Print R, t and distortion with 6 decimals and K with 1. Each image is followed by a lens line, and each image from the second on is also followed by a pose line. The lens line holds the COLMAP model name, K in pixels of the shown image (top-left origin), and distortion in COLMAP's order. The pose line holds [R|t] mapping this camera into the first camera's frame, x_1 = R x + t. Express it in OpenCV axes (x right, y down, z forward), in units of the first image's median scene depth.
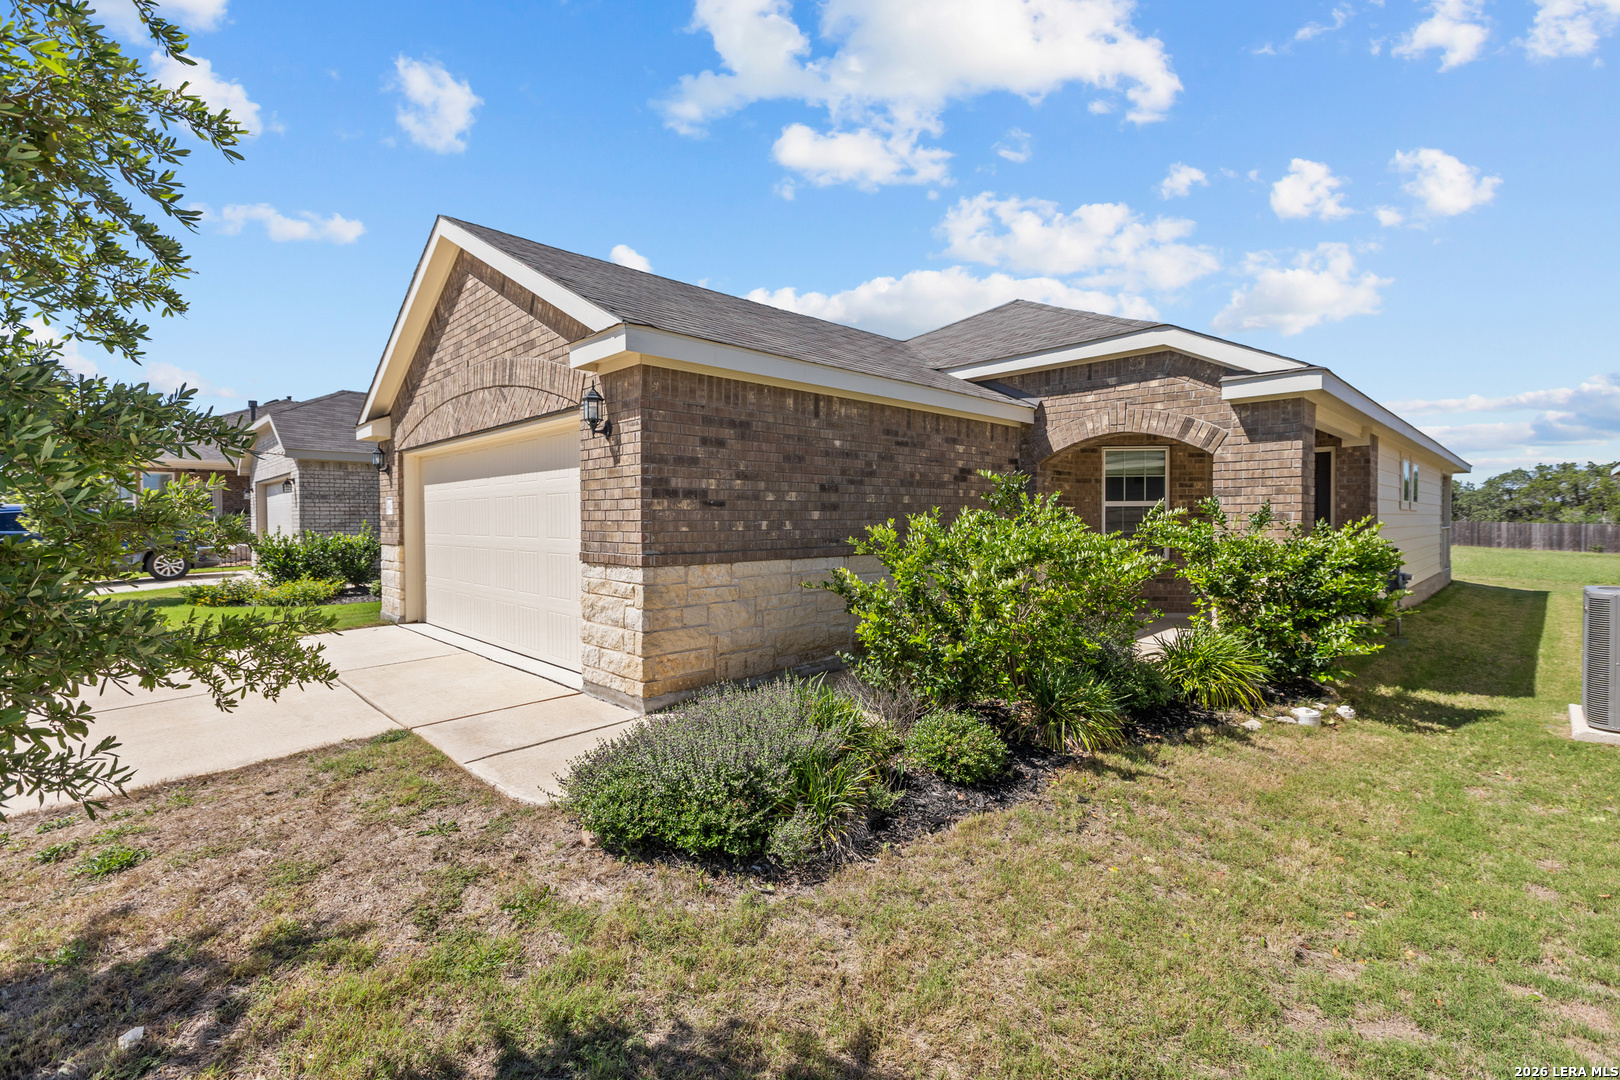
lens RADIAL K [[714.7, 0, 807.1], [0, 714.7, 531.2], [0, 0, 1]] dist [0.002555, 0.000494]
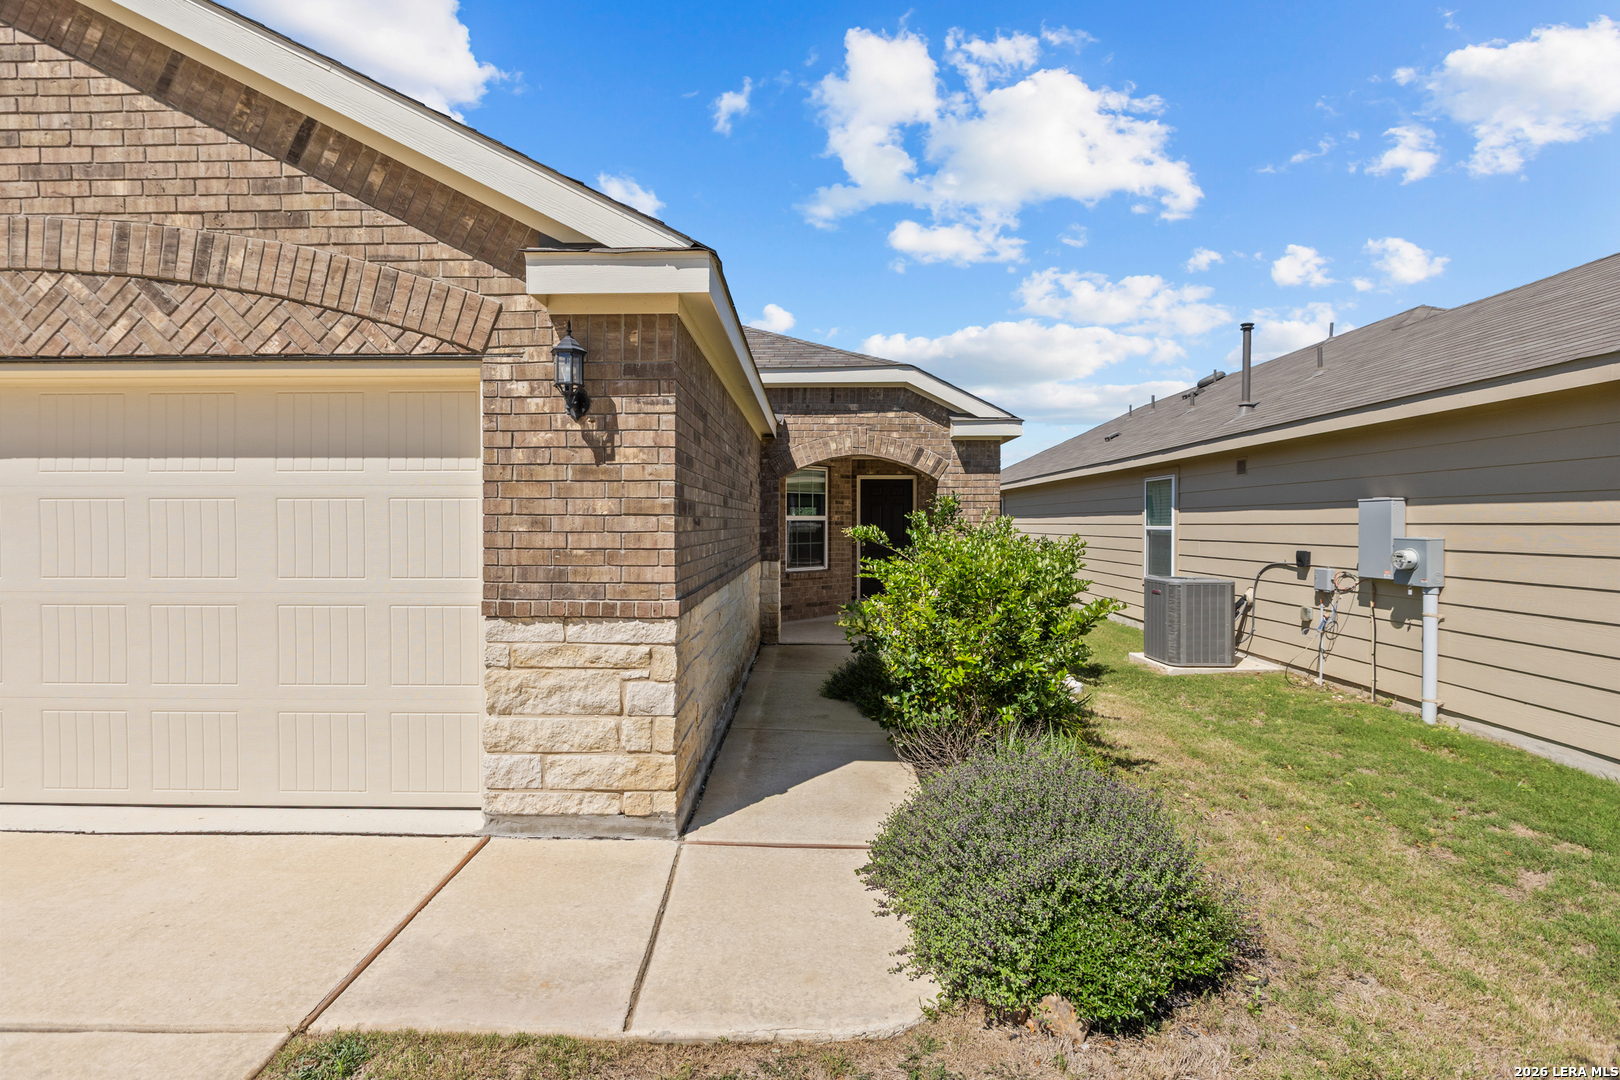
lens RADIAL K [[714.7, 0, 807.1], [0, 714.7, 531.2], [0, 0, 1]] dist [0.002555, 0.000494]
pose [[0.713034, -0.003149, 0.701122, -0.426695], [0.008545, 0.999955, -0.004198, -0.019147], [-0.701077, 0.008985, 0.713029, 0.305097]]
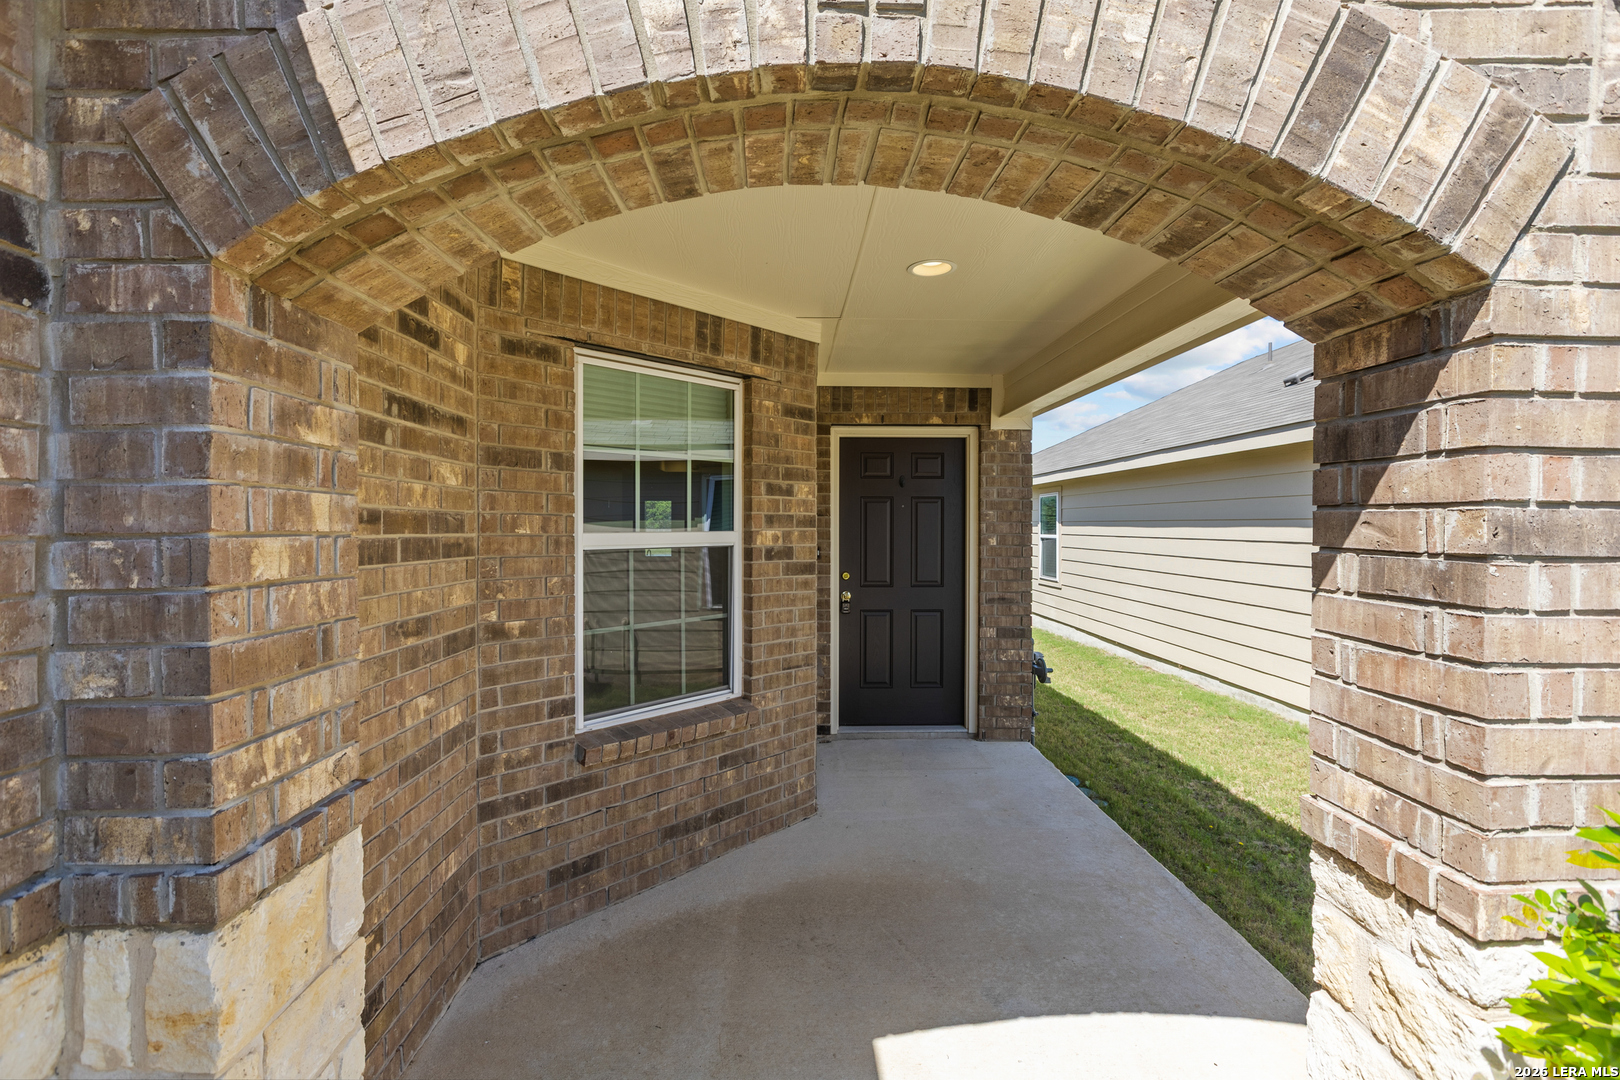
lens RADIAL K [[730.6, 0, 804.5], [0, 730.6, 527.1], [0, 0, 1]] dist [0.003742, -0.000121]
pose [[0.684558, 0.003444, 0.728950, 0.358723], [0.007694, 0.999899, -0.011950, -0.055382], [-0.728918, 0.013789, 0.684462, 1.005588]]
